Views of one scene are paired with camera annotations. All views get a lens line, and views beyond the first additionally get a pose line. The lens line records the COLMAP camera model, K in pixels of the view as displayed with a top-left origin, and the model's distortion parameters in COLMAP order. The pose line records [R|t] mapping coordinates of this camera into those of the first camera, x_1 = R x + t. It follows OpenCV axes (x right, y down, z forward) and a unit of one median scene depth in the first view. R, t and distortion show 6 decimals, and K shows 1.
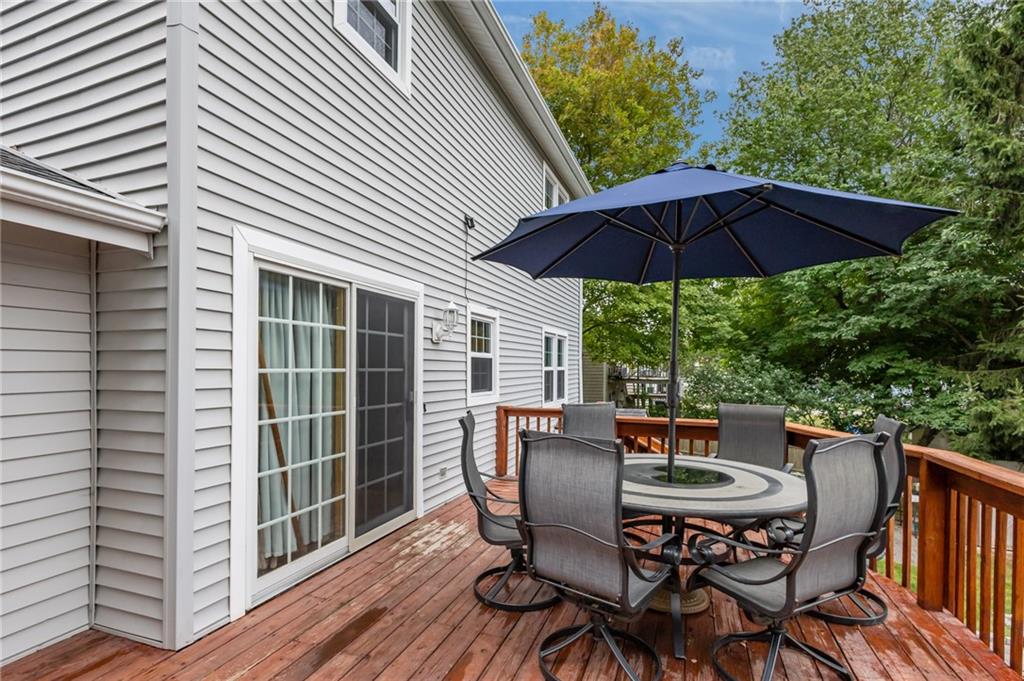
lens RADIAL K [[491.5, 0, 509.6], [0, 491.5, 367.2], [0, 0, 1]] dist [0.001231, 0.000254]
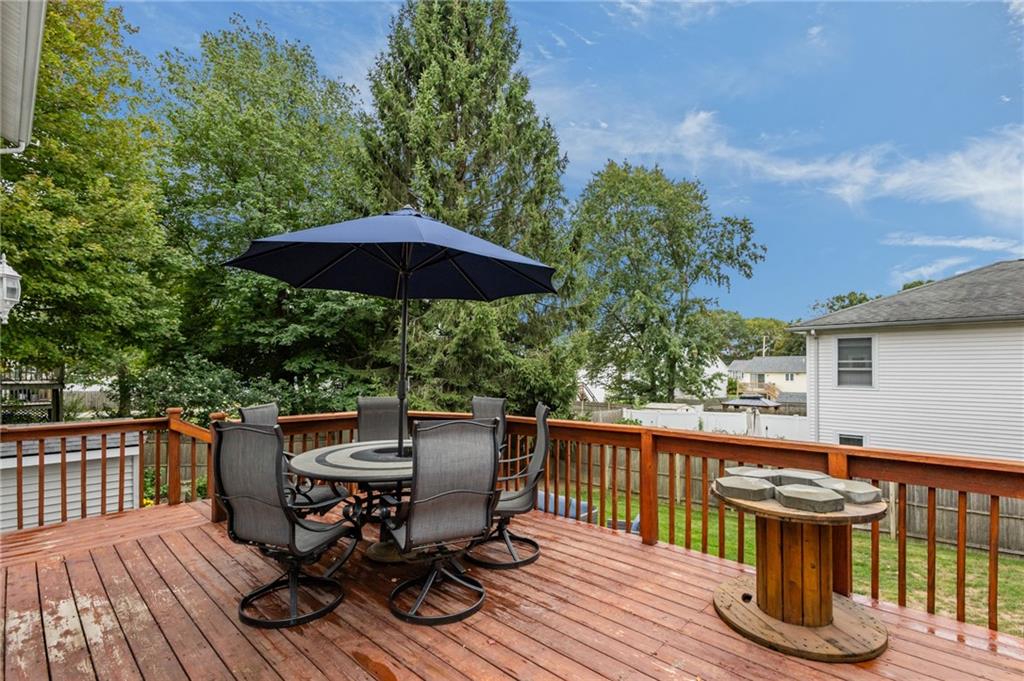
lens RADIAL K [[475.6, 0, 513.1], [0, 475.6, 371.8], [0, 0, 1]] dist [0.001904, 0.000267]
pose [[0.398583, -0.009634, 0.917081, -0.178053], [-0.000141, 0.999944, 0.010566, -0.001843], [-0.917132, -0.004341, 0.398560, 0.065151]]
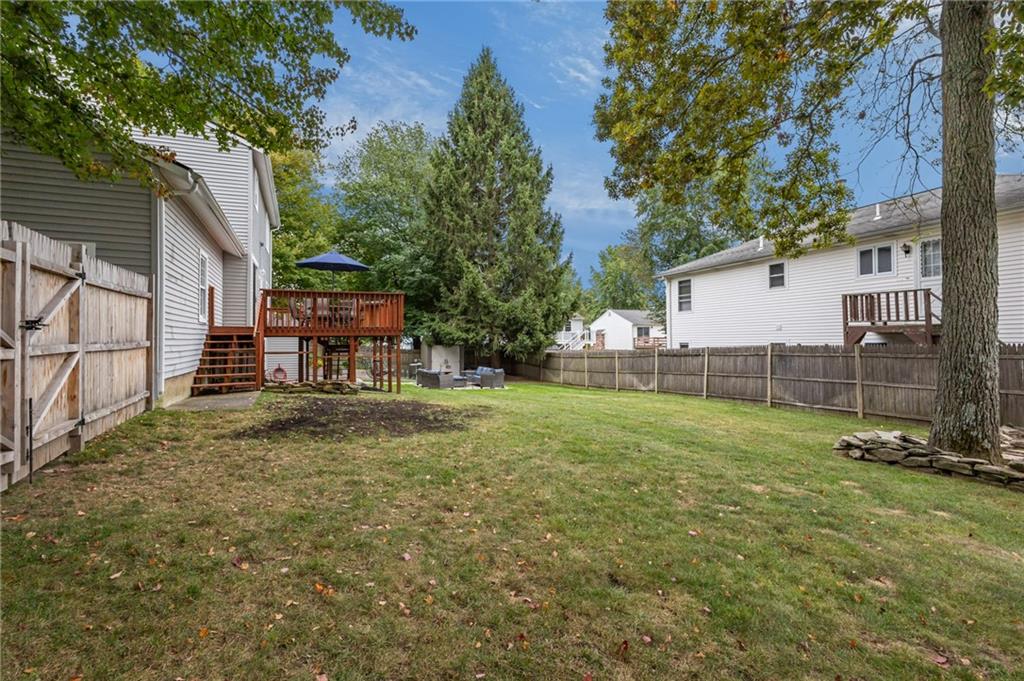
lens RADIAL K [[468.8, 0, 525.5], [0, 468.8, 343.8], [0, 0, 1]] dist [0.000748, -0.000109]
pose [[0.696402, -0.009885, 0.717583, -0.567687], [0.007719, 0.999950, 0.006283, 0.188014], [-0.717610, 0.001163, 0.696444, -1.291827]]
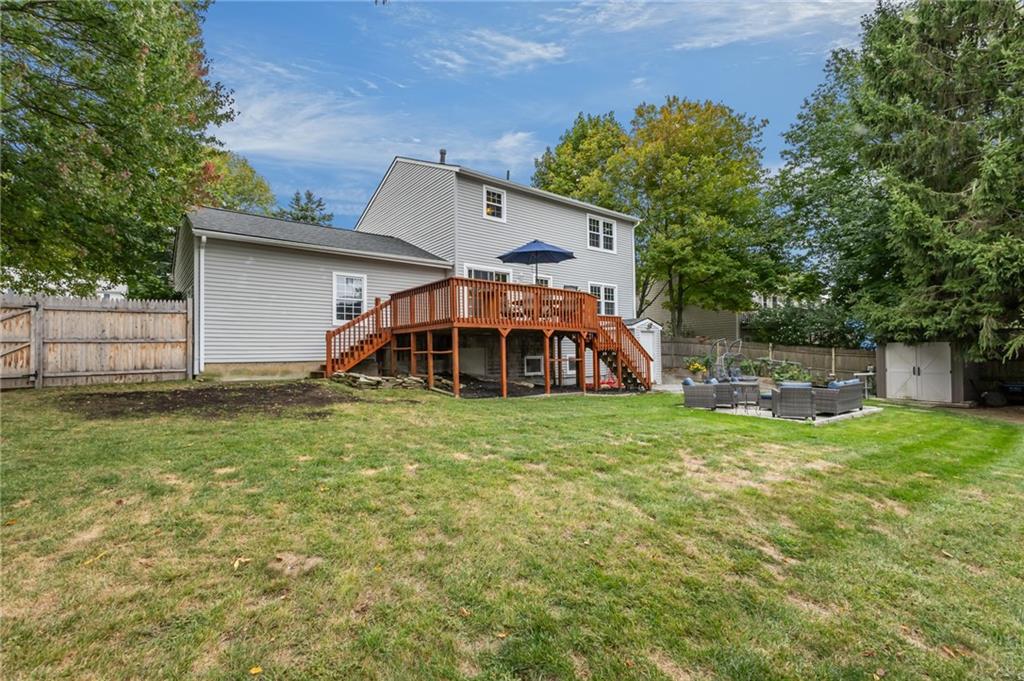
lens RADIAL K [[468.8, 0, 525.5], [0, 468.8, 343.8], [0, 0, 1]] dist [0.000748, -0.000109]
pose [[0.868600, -0.025827, -0.494841, 0.808045], [0.016016, 0.999582, -0.024058, 0.237285], [0.495255, 0.012972, 0.868651, -0.998910]]
